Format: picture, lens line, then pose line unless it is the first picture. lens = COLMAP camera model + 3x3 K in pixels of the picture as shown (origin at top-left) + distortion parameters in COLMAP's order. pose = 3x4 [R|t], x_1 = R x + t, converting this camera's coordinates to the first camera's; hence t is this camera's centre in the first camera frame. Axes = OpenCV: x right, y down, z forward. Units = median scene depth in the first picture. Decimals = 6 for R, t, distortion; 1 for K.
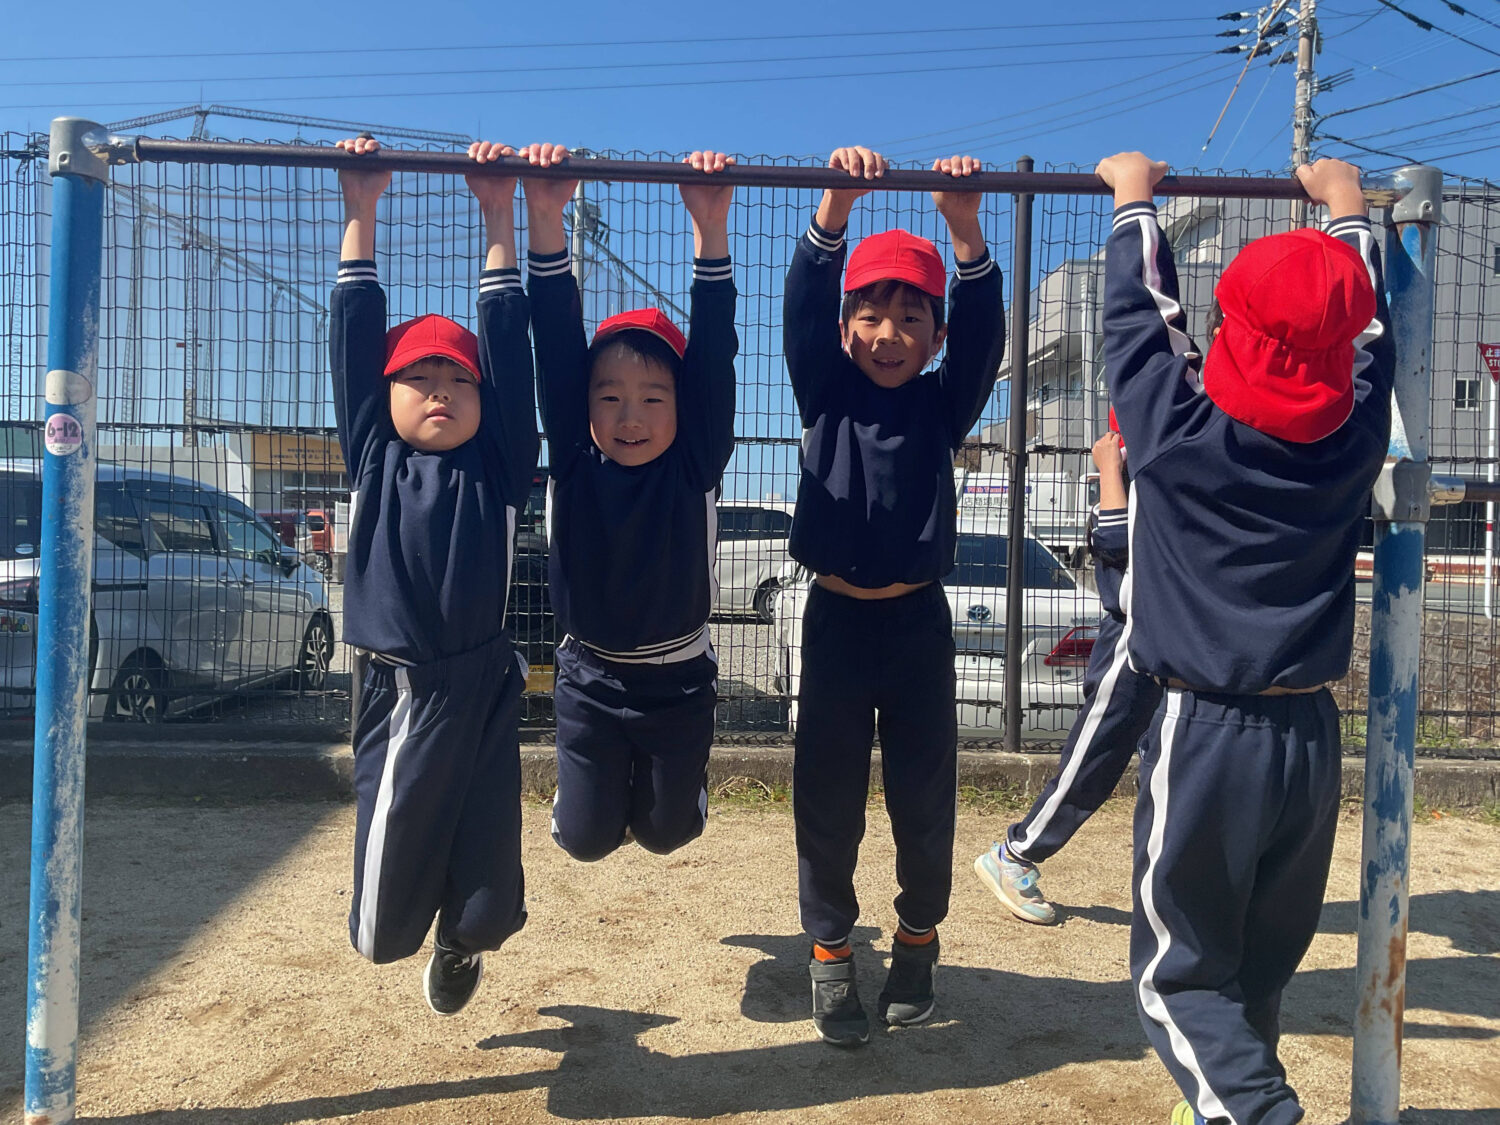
lens RADIAL K [[1266.5, 0, 750.0], [0, 1266.5, 562.5], [0, 0, 1]] dist [0.067002, -0.099167]
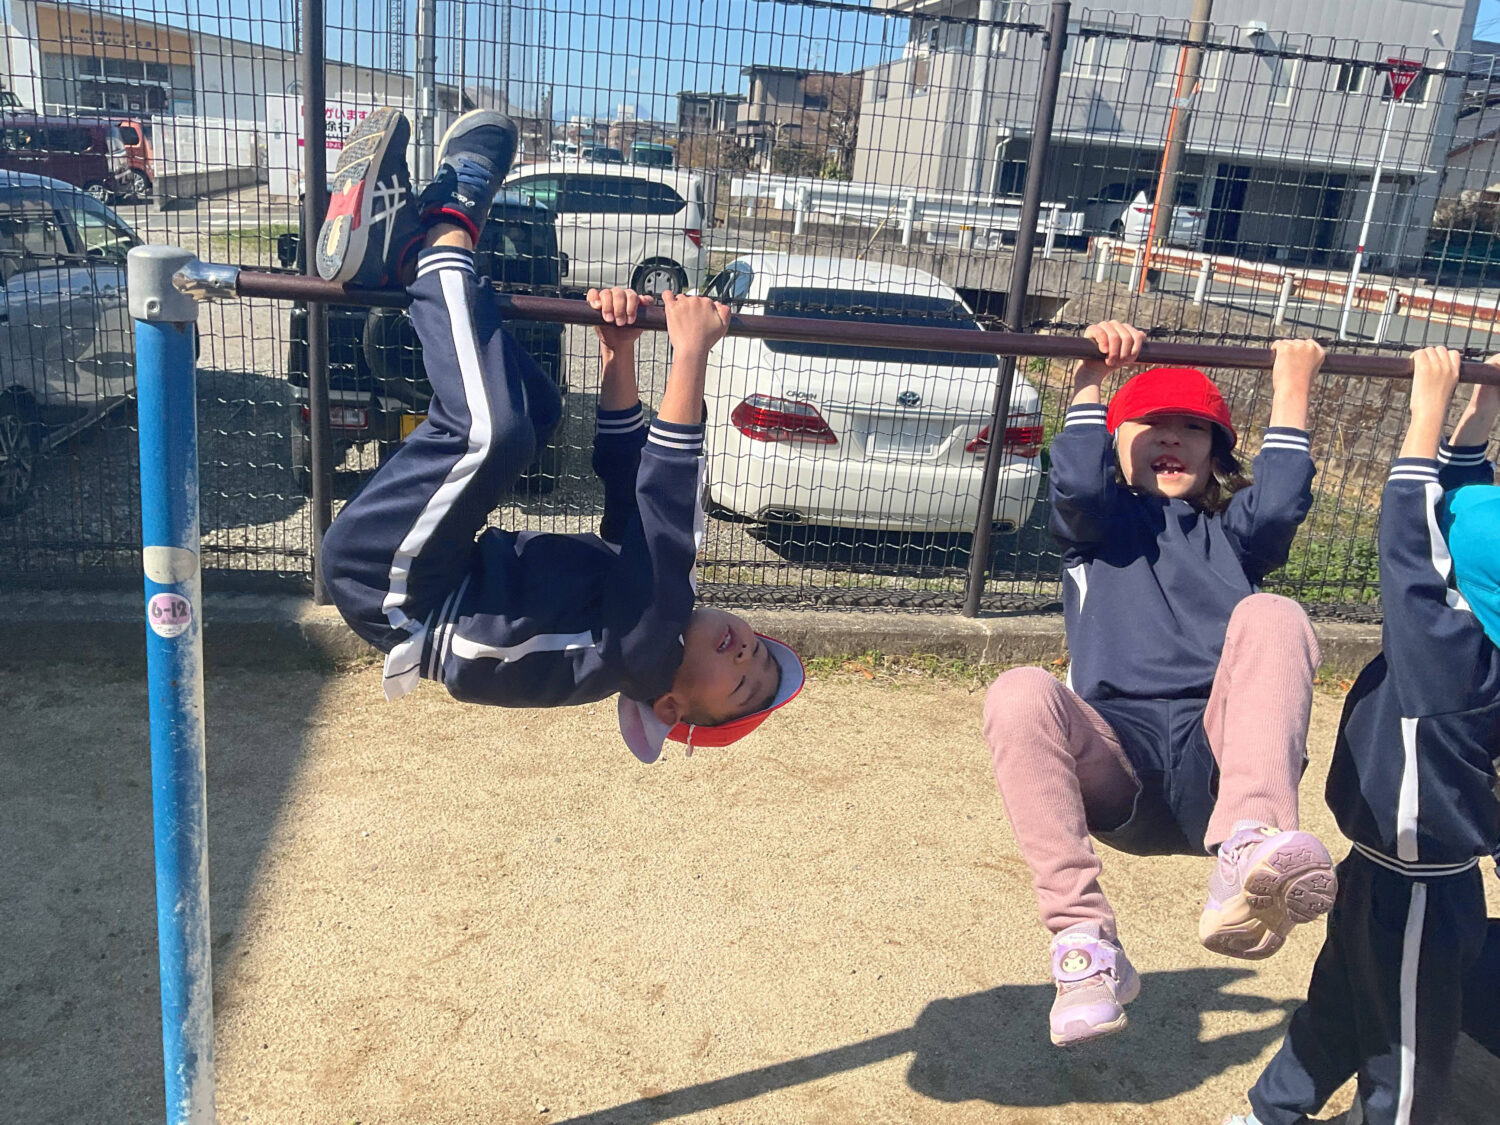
lens RADIAL K [[1266.5, 0, 750.0], [0, 1266.5, 562.5], [0, 0, 1]] dist [0.067002, -0.099167]
pose [[0.990965, 0.025305, 0.131709, -0.252616], [-0.062898, 0.955034, 0.289747, -0.416485], [-0.118455, -0.295414, 0.947997, 0.115259]]
